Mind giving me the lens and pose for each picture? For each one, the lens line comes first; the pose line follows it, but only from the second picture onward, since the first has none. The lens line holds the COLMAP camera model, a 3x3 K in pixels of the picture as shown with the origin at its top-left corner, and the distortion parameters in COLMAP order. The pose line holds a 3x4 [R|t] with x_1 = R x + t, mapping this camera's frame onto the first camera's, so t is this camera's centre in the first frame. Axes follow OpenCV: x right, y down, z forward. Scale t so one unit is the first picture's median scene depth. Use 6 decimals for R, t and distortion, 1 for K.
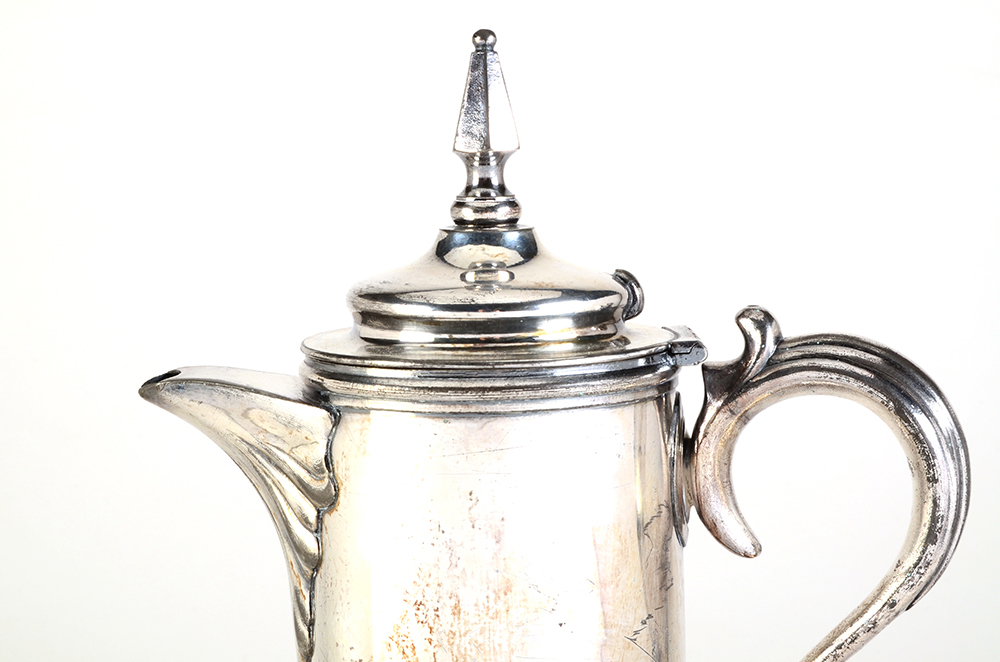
lens RADIAL K [[2220.0, 0, 500.1], [0, 2220.0, 337.2], [0, 0, 1]] dist [-0.036250, 0.000000]
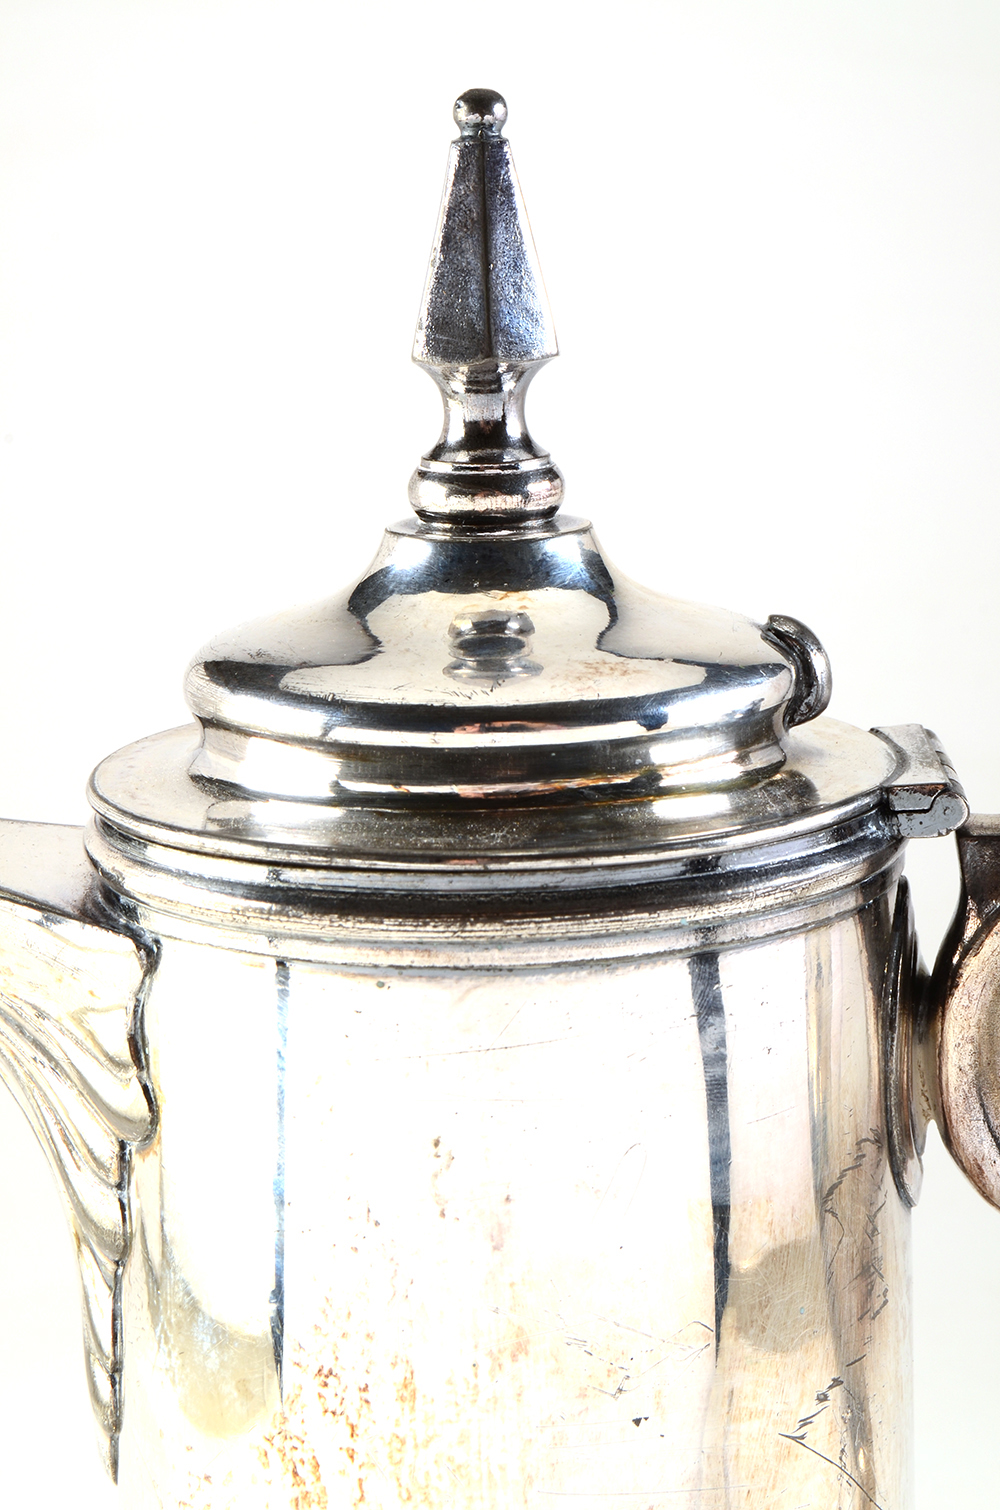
lens RADIAL K [[3352.2, 0, 507.7], [0, 3352.2, 748.9], [0, 0, 1]] dist [-0.036250, 0.000000]
pose [[0.999080, 0.003803, -0.042708, 0.028464], [-0.000097, 0.996258, 0.086433, -0.064826], [0.042877, -0.086350, 0.995342, 0.314730]]
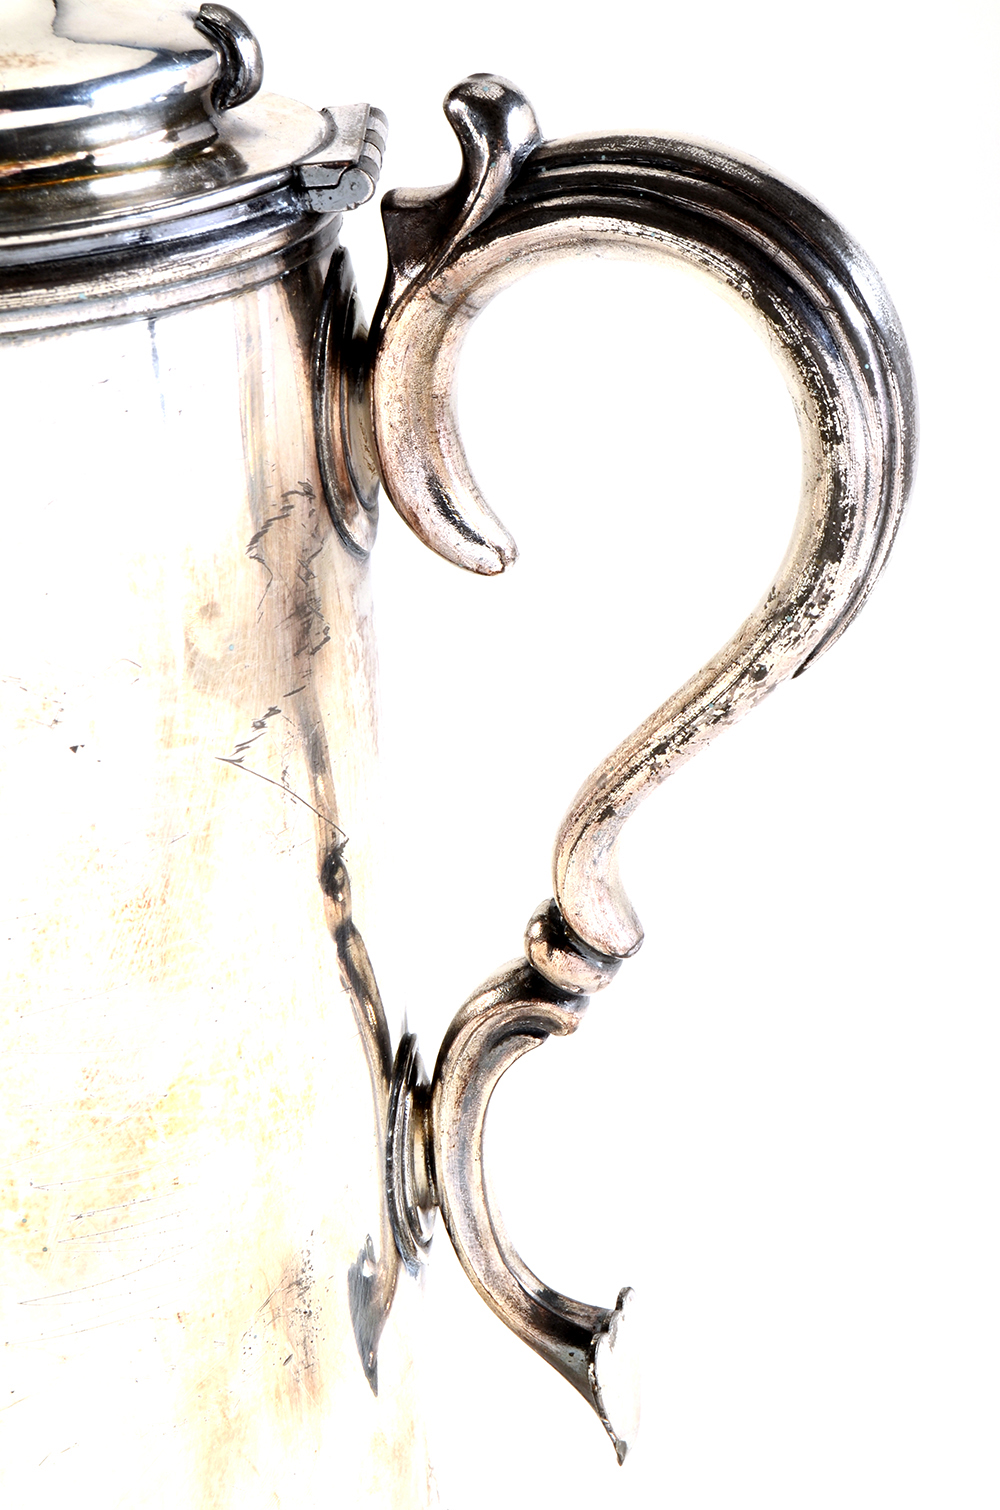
lens RADIAL K [[3352.2, 0, 496.0], [0, 3352.2, 762.8], [0, 0, 1]] dist [-0.036250, 0.000000]
pose [[0.999047, -0.012044, -0.041943, 0.150067], [0.023123, 0.961243, 0.274731, -0.072871], [0.037009, -0.275439, 0.960606, 0.256449]]
